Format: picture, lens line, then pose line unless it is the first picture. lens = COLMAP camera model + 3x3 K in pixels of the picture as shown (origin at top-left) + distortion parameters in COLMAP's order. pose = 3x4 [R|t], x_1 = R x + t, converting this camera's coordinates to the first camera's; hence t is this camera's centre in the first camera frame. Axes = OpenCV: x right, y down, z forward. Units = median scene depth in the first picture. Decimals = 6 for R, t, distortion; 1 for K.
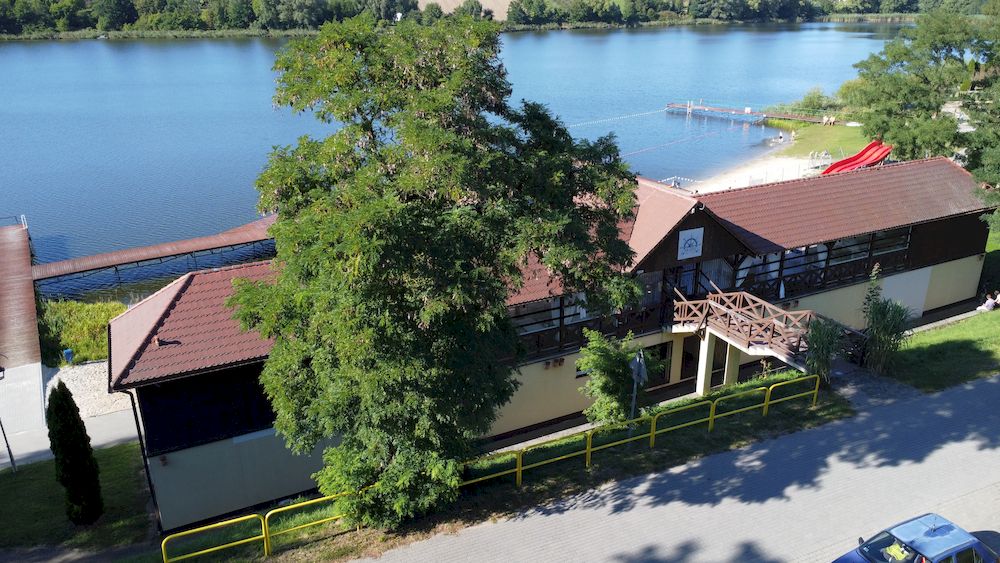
lens RADIAL K [[750.5, 0, 500.2], [0, 750.5, 275.9], [0, 0, 1]] dist [0.001458, -0.005012]
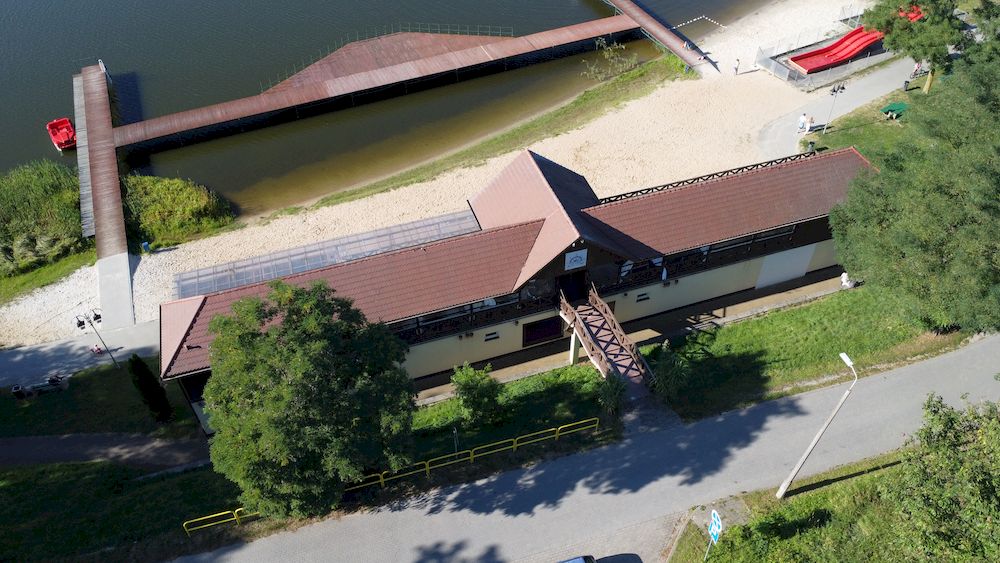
lens RADIAL K [[750.5, 0, 500.2], [0, 750.5, 275.9], [0, 0, 1]] dist [0.001458, -0.005012]
pose [[0.990058, 0.095948, -0.102858, 0.338273], [-0.046133, 0.912284, 0.406952, -0.707036], [0.132882, -0.398161, 0.907640, -0.281535]]
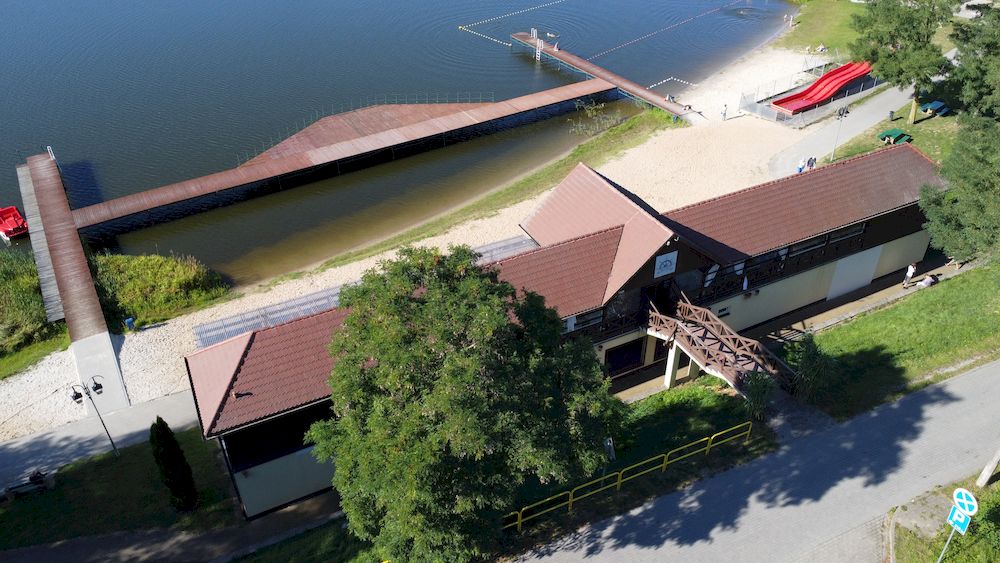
lens RADIAL K [[750.5, 0, 500.2], [0, 750.5, 275.9], [0, 0, 1]] dist [0.001458, -0.005012]
pose [[0.999988, -0.004516, 0.001676, -0.008456], [0.003969, 0.969630, 0.244544, -0.406578], [-0.002729, -0.244534, 0.969637, -0.178185]]
